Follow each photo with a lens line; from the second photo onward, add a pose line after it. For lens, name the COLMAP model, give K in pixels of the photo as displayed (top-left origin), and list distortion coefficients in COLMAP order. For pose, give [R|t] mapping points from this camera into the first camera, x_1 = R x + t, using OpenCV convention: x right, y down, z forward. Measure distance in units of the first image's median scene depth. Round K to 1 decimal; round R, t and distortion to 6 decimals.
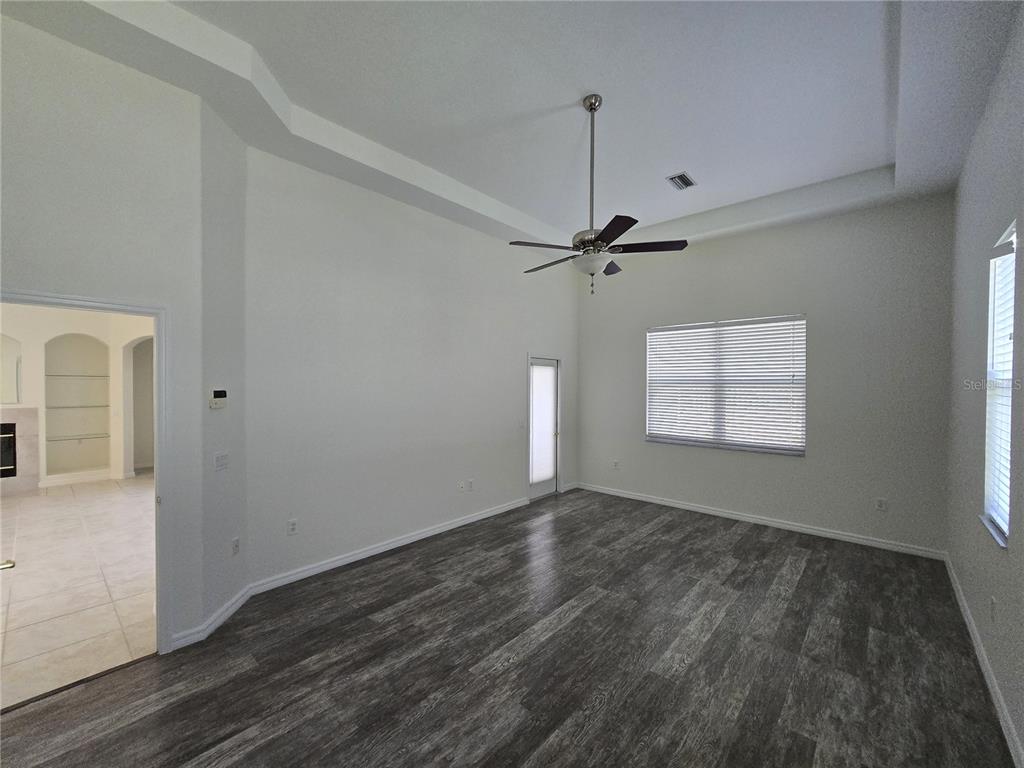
lens RADIAL K [[421.9, 0, 513.2], [0, 421.9, 389.8], [0, 0, 1]] dist [-0.005432, 0.002064]
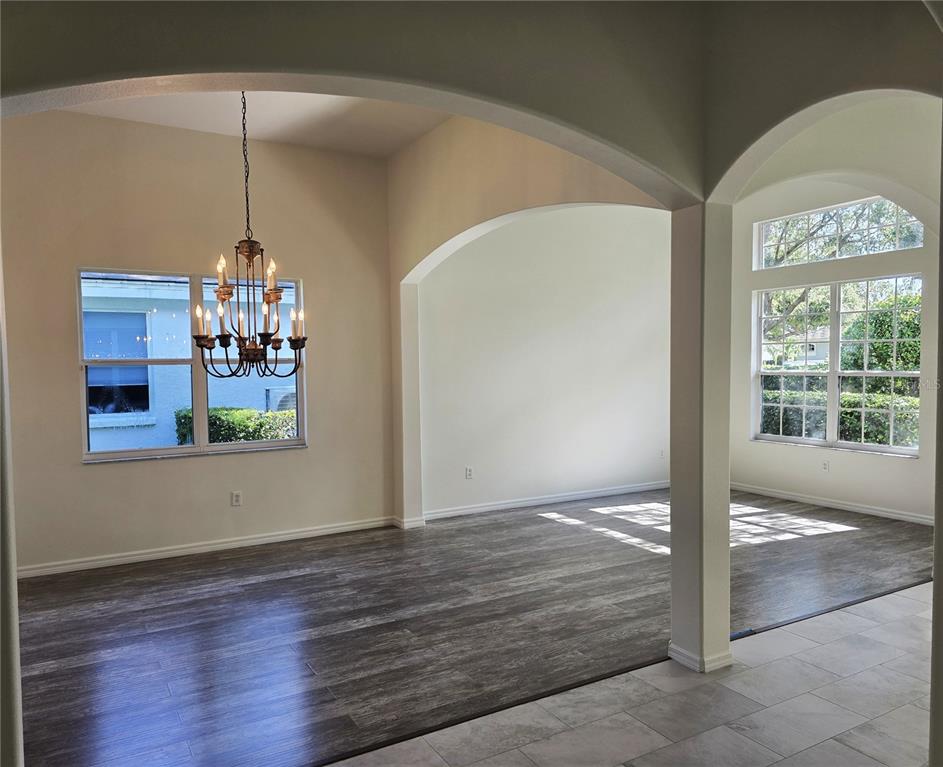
lens RADIAL K [[678.9, 0, 441.7], [0, 678.9, 391.5], [0, 0, 1]] dist [0.045035, -0.029425]
pose [[-0.936183, -0.004369, 0.351486, 0.064082], [0.018593, 0.997907, 0.061928, -0.044589], [-0.351021, 0.064511, -0.934143, 2.411761]]
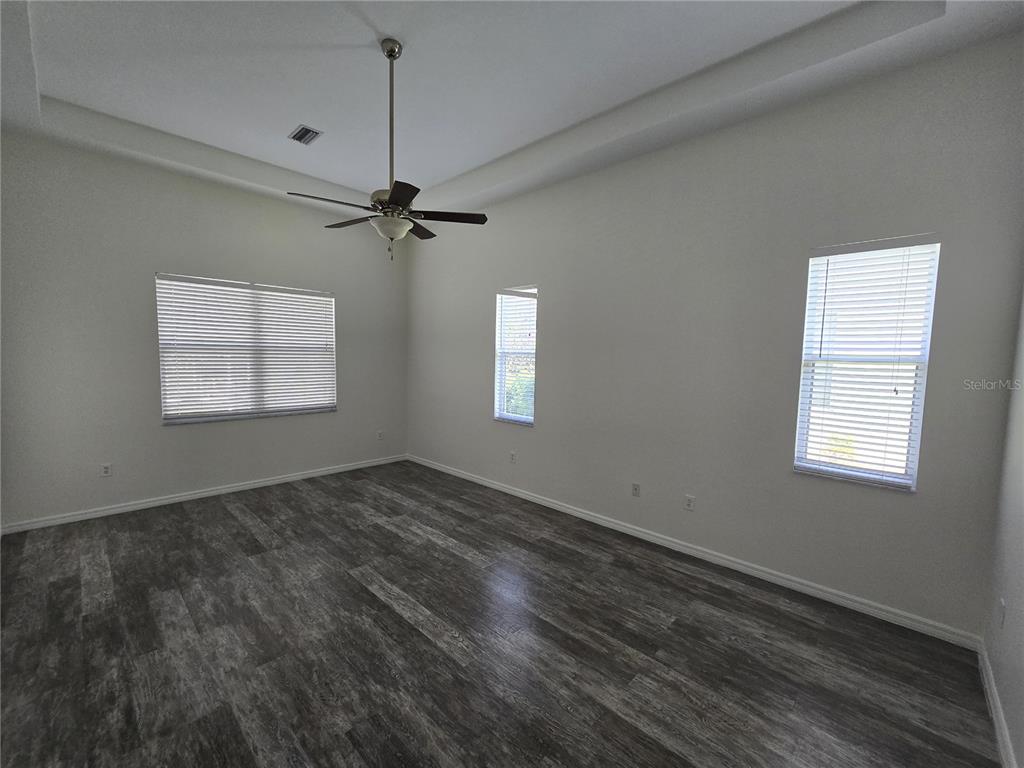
lens RADIAL K [[421.9, 0, 507.6], [0, 421.9, 389.7], [0, 0, 1]] dist [-0.005432, 0.002064]
pose [[0.046119, -0.085749, 0.995249, -0.709552], [-0.003014, 0.996292, 0.085978, -0.015444], [-0.998931, -0.006965, 0.045690, 0.632740]]
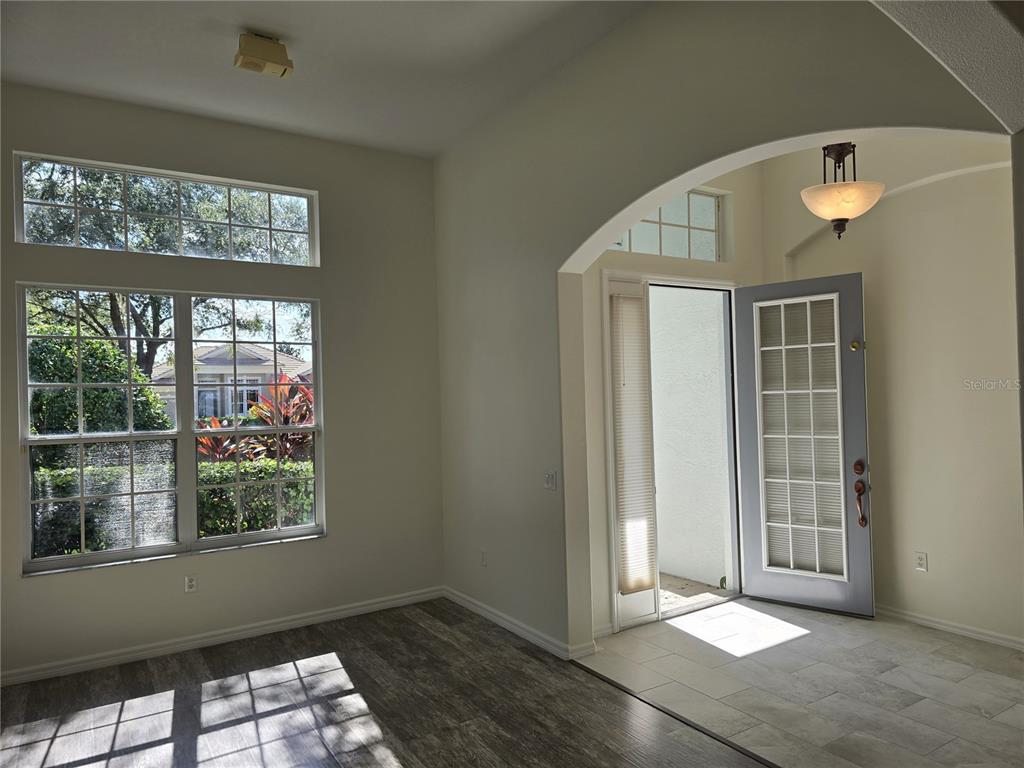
lens RADIAL K [[686.0, 0, 519.7], [0, 686.0, 383.6], [0, 0, 1]] dist [0.044235, -0.031617]
pose [[-0.289736, -0.014336, -0.956999, 0.857253], [0.009099, 0.999801, -0.017732, -0.011749], [0.957063, -0.013846, -0.289548, 0.907404]]
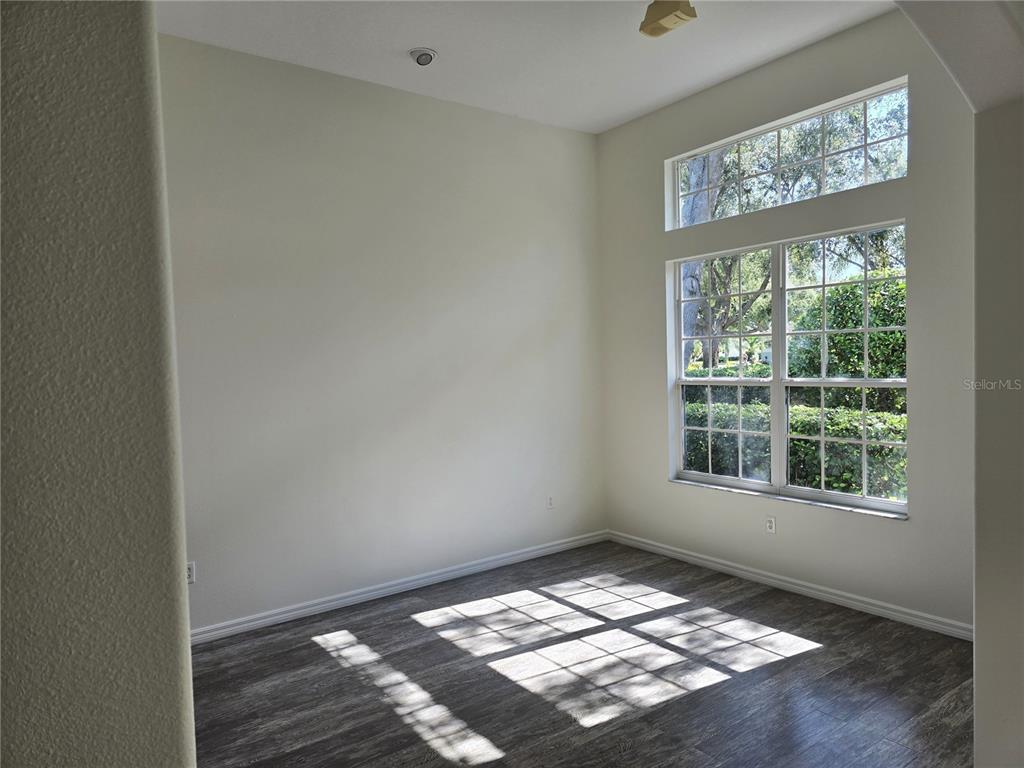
lens RADIAL K [[686.0, 0, 513.9], [0, 686.0, 389.0], [0, 0, 1]] dist [0.044235, -0.031617]
pose [[-0.973585, 0.021221, 0.227334, -0.133828], [0.036493, 0.997334, 0.063186, -0.039776], [-0.225388, 0.069813, -0.971765, 1.402565]]
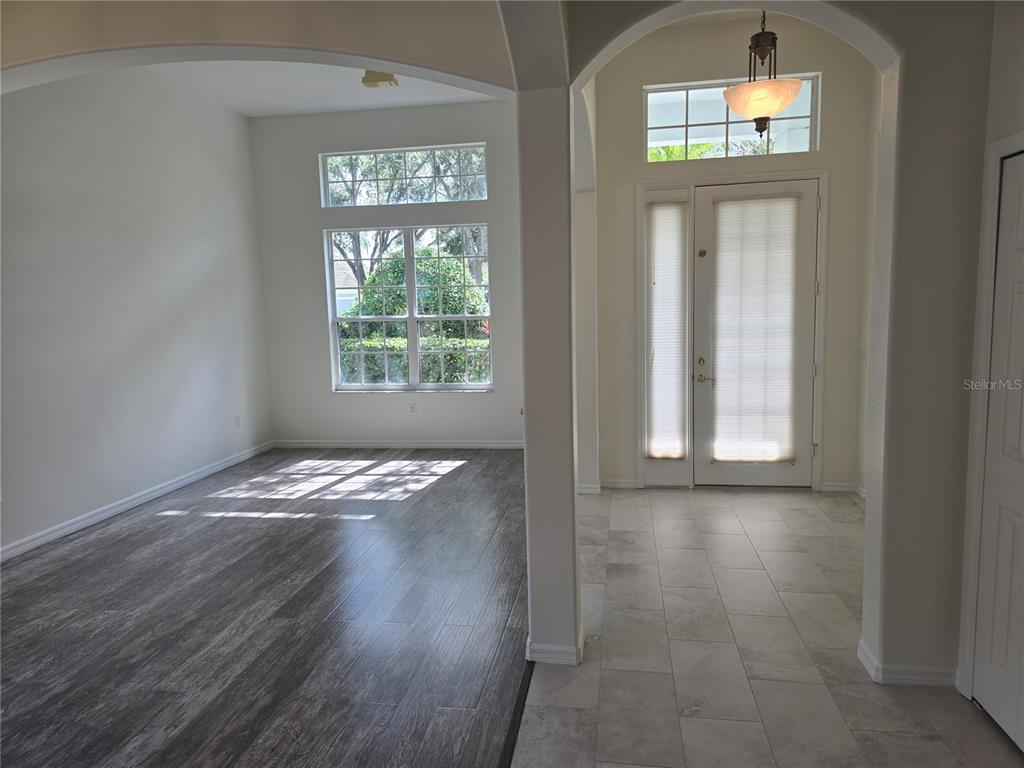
lens RADIAL K [[686.0, 0, 505.3], [0, 686.0, 378.0], [0, 0, 1]] dist [0.044235, -0.031617]
pose [[-0.856811, 0.078200, -0.509665, 0.583277], [0.016880, 0.992157, 0.123855, -0.019509], [0.515354, 0.097517, -0.851411, 1.976291]]
